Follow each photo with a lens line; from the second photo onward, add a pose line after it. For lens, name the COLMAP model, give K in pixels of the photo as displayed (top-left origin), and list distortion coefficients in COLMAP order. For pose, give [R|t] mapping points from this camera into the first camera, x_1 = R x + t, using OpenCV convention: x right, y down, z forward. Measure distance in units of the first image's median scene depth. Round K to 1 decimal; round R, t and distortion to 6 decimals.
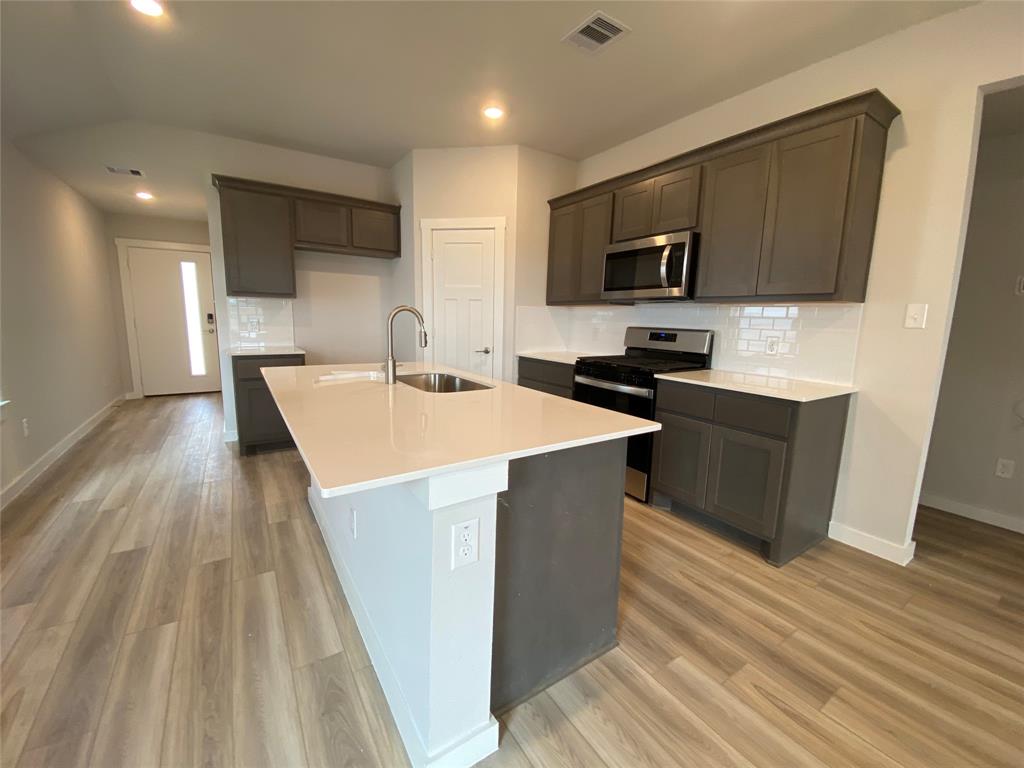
lens RADIAL K [[411.0, 0, 500.2], [0, 411.0, 380.4], [0, 0, 1]] dist [-0.000059, -0.001007]
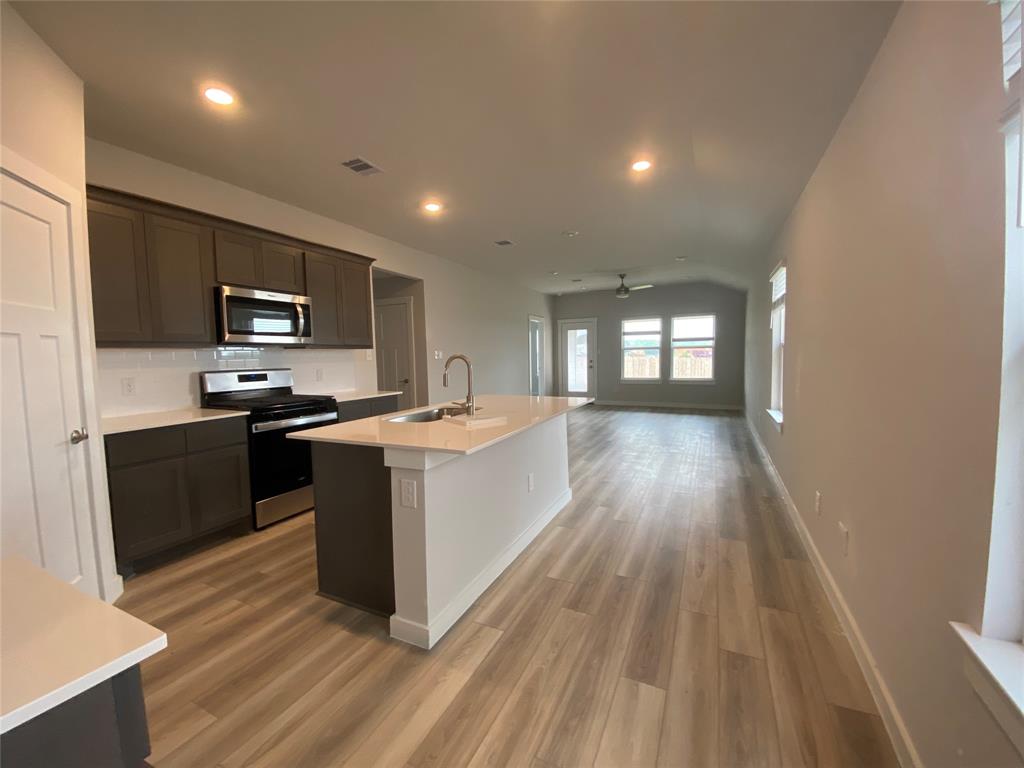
lens RADIAL K [[418.4, 0, 510.0], [0, 418.4, 385.2], [0, 0, 1]] dist [-0.005868, -0.005477]
pose [[-0.521220, -0.073297, 0.850269, -1.358596], [0.144111, 0.974438, 0.172342, -0.266469], [-0.841167, 0.212361, -0.497334, 1.446705]]
